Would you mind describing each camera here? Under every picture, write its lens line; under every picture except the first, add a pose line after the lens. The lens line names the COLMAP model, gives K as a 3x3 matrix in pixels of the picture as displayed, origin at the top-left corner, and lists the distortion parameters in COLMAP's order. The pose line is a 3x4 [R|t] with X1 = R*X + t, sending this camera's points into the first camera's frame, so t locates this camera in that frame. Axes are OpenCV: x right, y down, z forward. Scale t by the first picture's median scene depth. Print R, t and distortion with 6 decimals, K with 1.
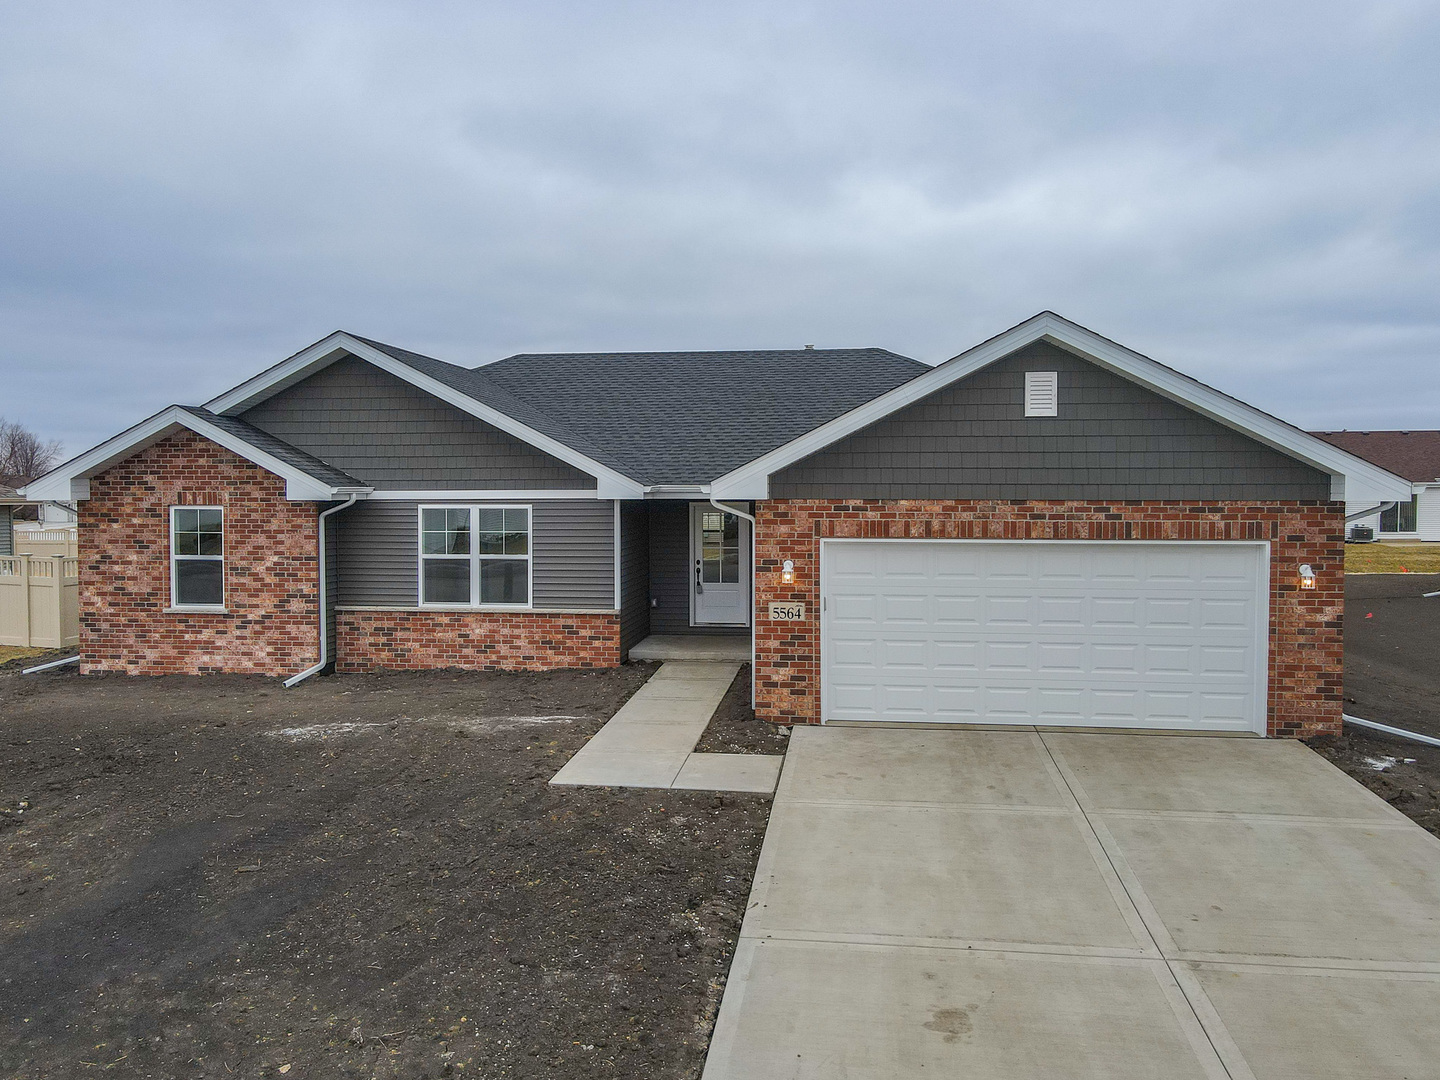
lens RADIAL K [[1043.3, 0, 725.9], [0, 1043.3, 561.8], [0, 0, 1]] dist [-0.010557, 0.061954]
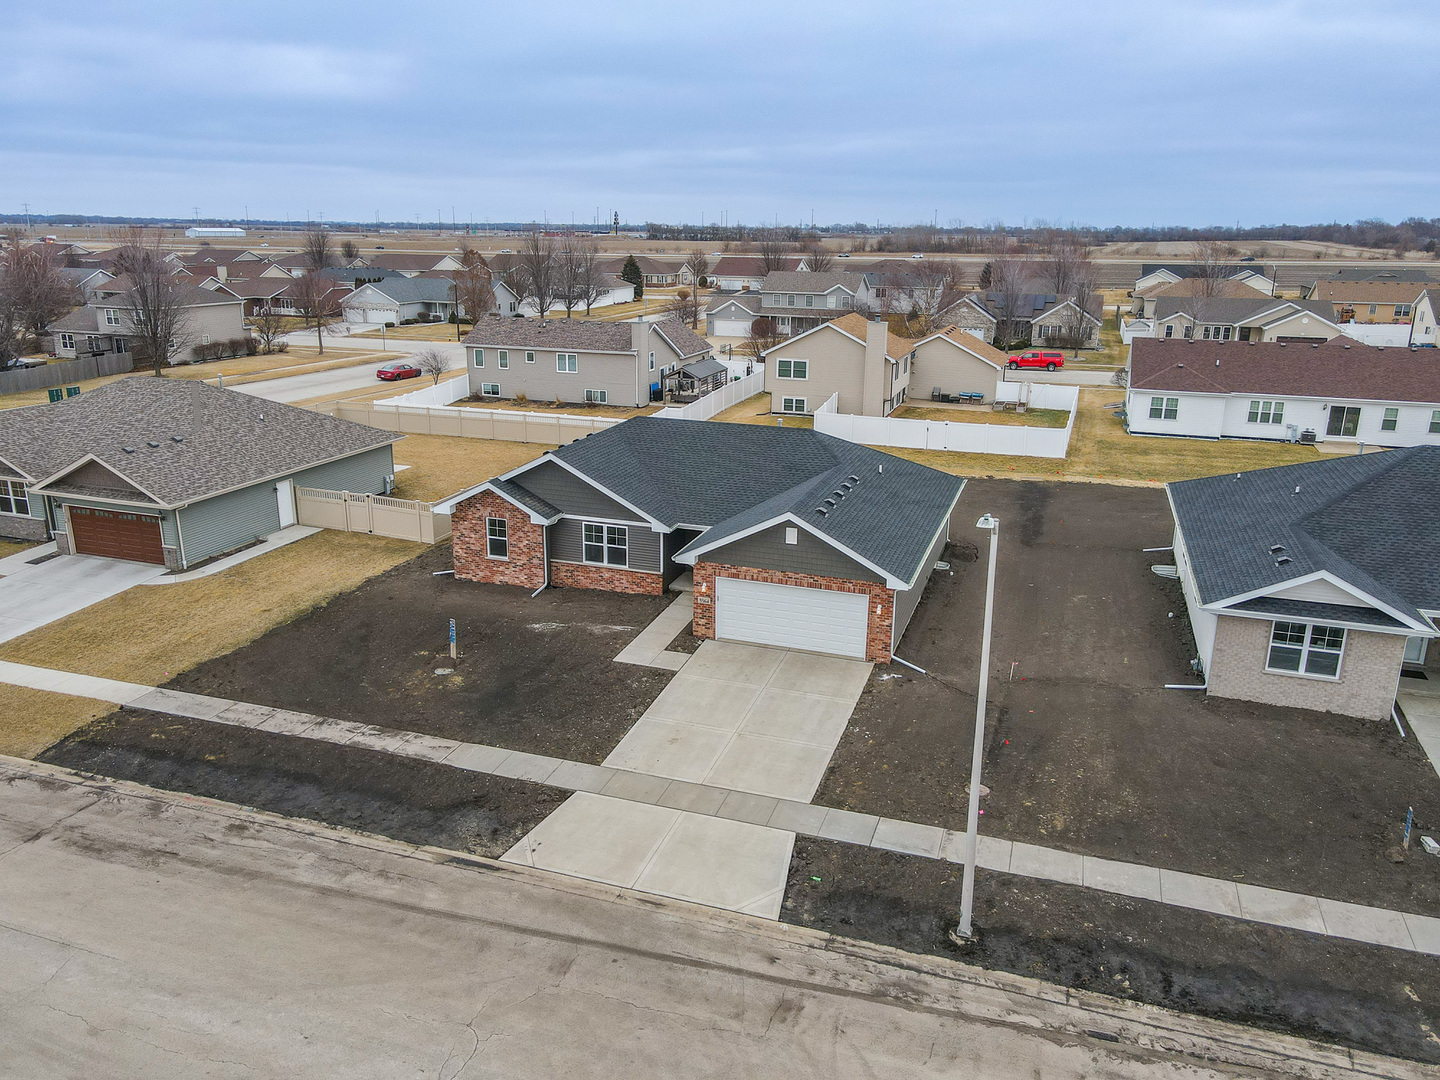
lens RADIAL K [[1100.3, 0, 767.5], [0, 1100.3, 542.1], [0, 0, 1]] dist [0.009217, 0.006189]
pose [[0.982852, 0.075199, -0.168364, 0.564176], [-0.030373, 0.966615, 0.254425, -0.680918], [0.181875, -0.244949, 0.952324, -1.372026]]
